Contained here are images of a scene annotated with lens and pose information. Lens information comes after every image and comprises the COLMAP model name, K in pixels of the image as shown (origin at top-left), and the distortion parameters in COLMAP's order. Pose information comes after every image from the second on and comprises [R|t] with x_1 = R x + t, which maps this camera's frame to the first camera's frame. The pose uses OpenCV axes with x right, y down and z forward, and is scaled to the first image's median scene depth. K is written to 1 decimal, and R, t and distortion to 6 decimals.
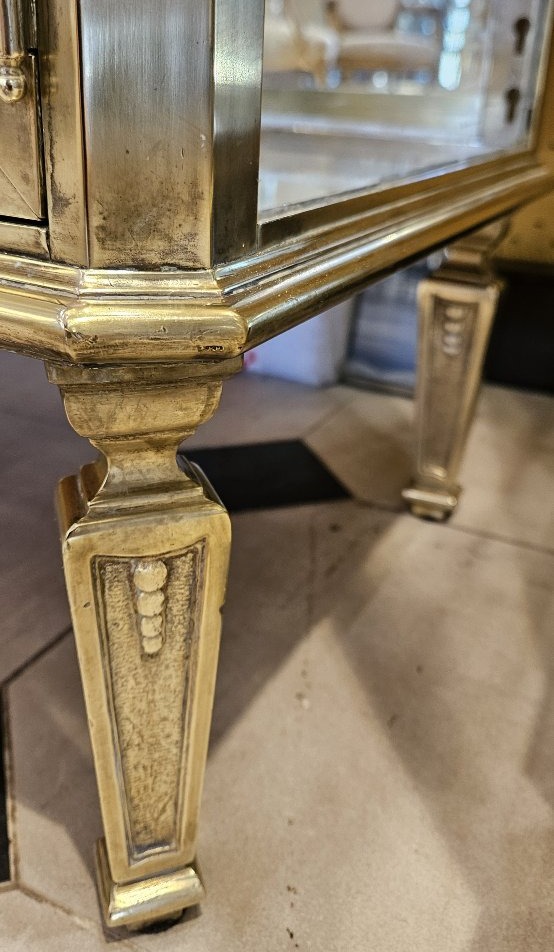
lens RADIAL K [[816.8, 0, 277.3], [0, 816.8, 419.5], [0, 0, 1]] dist [0.002593, -0.007330]
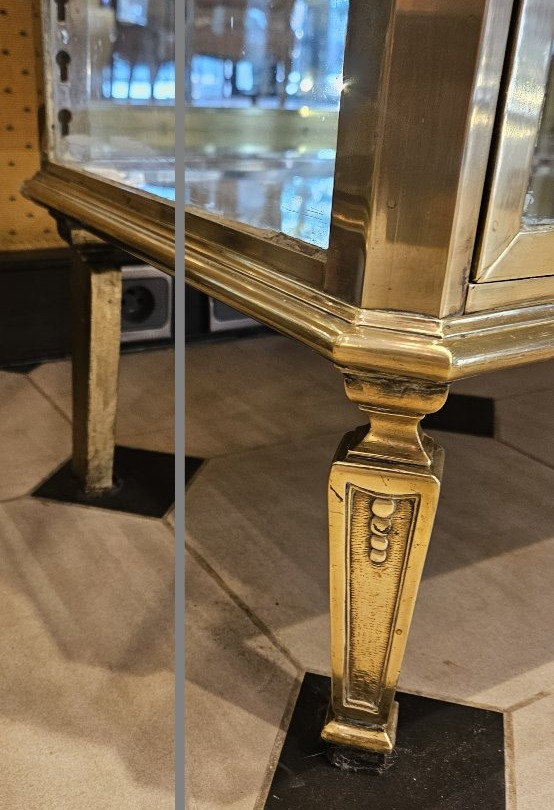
lens RADIAL K [[806.5, 0, 238.4], [0, 806.5, 405.7], [0, 0, 1]] dist [0.002293, 0.003943]
pose [[0.541298, -0.323676, 0.776035, -0.587175], [0.295618, 0.937276, 0.184728, -0.146606], [-0.787151, 0.129417, 0.603030, -0.056449]]
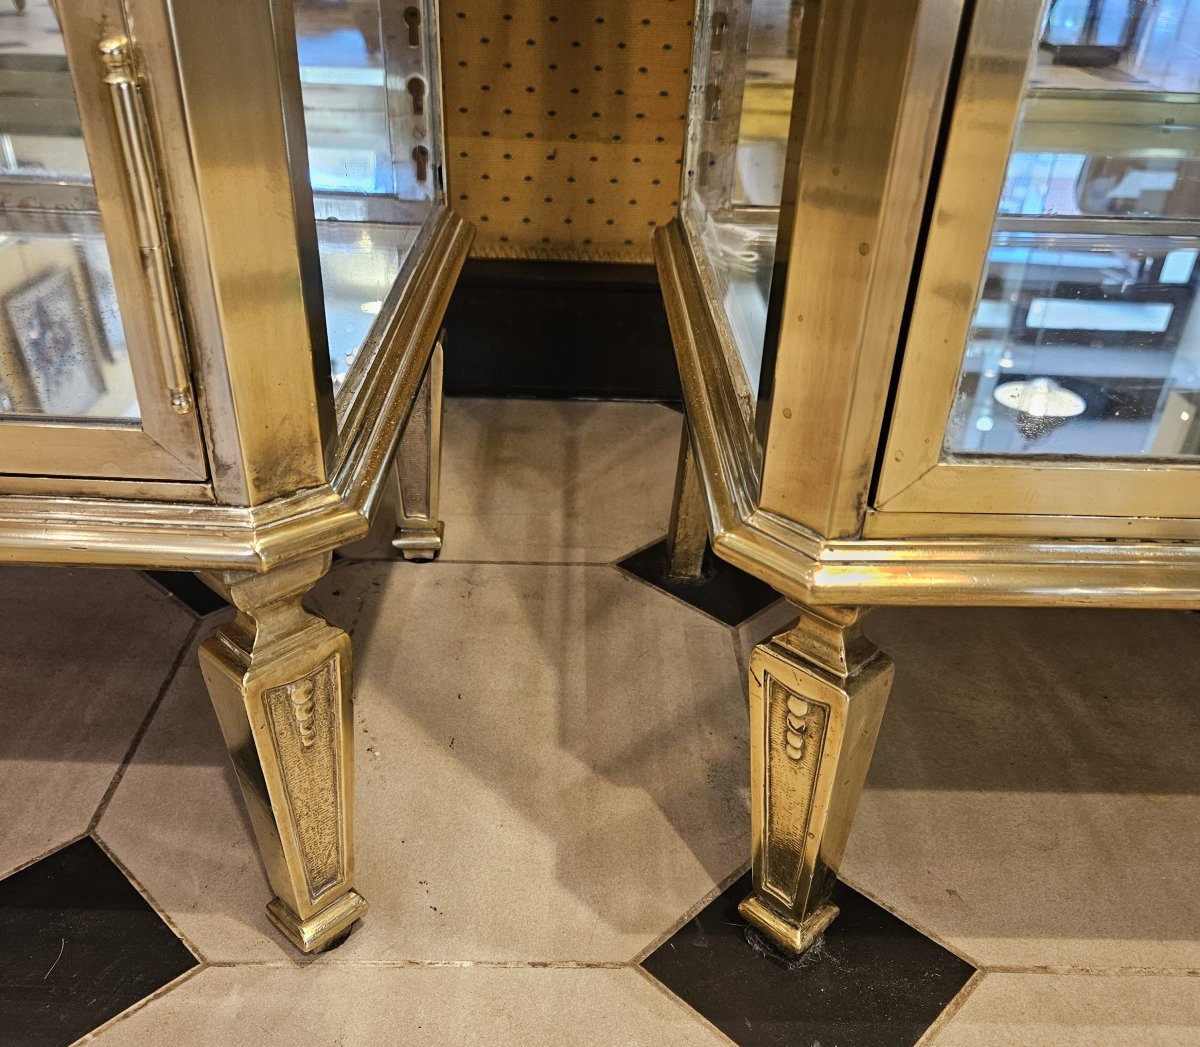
lens RADIAL K [[1054.4, 0, 599.9], [0, 1054.4, 547.0], [0, 0, 1]] dist [0.005055, -0.001042]
pose [[0.882353, -0.245053, 0.401749, -0.337775], [0.175704, 0.963532, 0.201825, -0.285902], [-0.436556, -0.107492, 0.893233, -0.701539]]
